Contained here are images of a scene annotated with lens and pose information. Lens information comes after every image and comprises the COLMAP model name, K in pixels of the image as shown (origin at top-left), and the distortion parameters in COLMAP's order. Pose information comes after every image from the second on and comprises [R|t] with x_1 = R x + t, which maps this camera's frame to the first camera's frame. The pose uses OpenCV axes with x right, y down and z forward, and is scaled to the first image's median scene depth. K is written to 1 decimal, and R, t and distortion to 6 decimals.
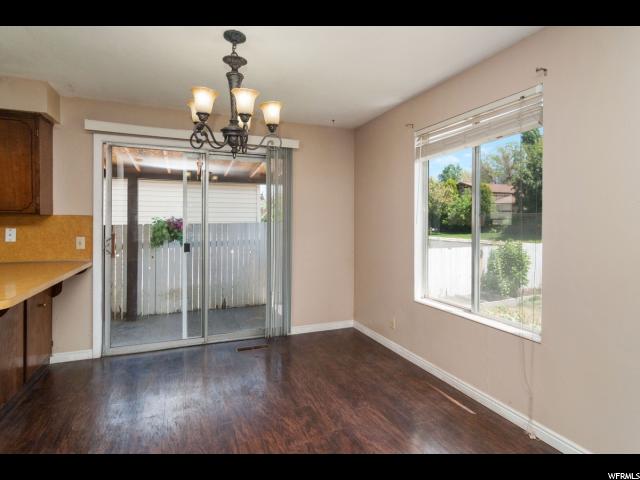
lens RADIAL K [[348.4, 0, 319.6], [0, 348.4, 229.0], [0, 0, 1]] dist [0.001310, 0.000119]
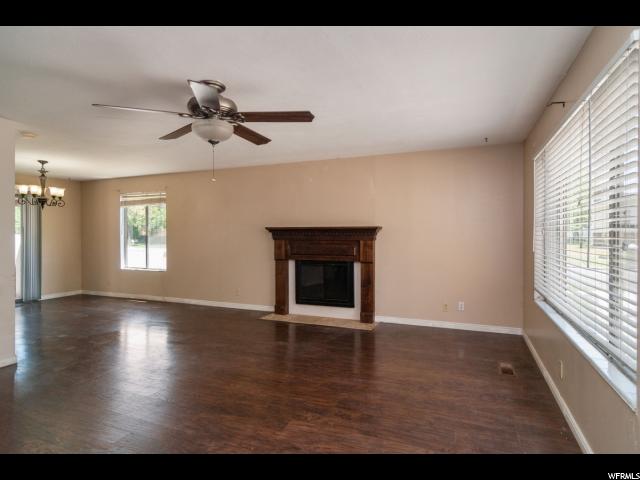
lens RADIAL K [[363.8, 0, 320.0], [0, 363.8, 240.0], [0, 0, 1]] dist [0.001402, 0.000070]
pose [[0.706152, -0.004578, 0.708046, -0.471170], [0.003713, 0.999989, 0.002762, 0.009190], [-0.708051, 0.000679, 0.706161, -1.537392]]
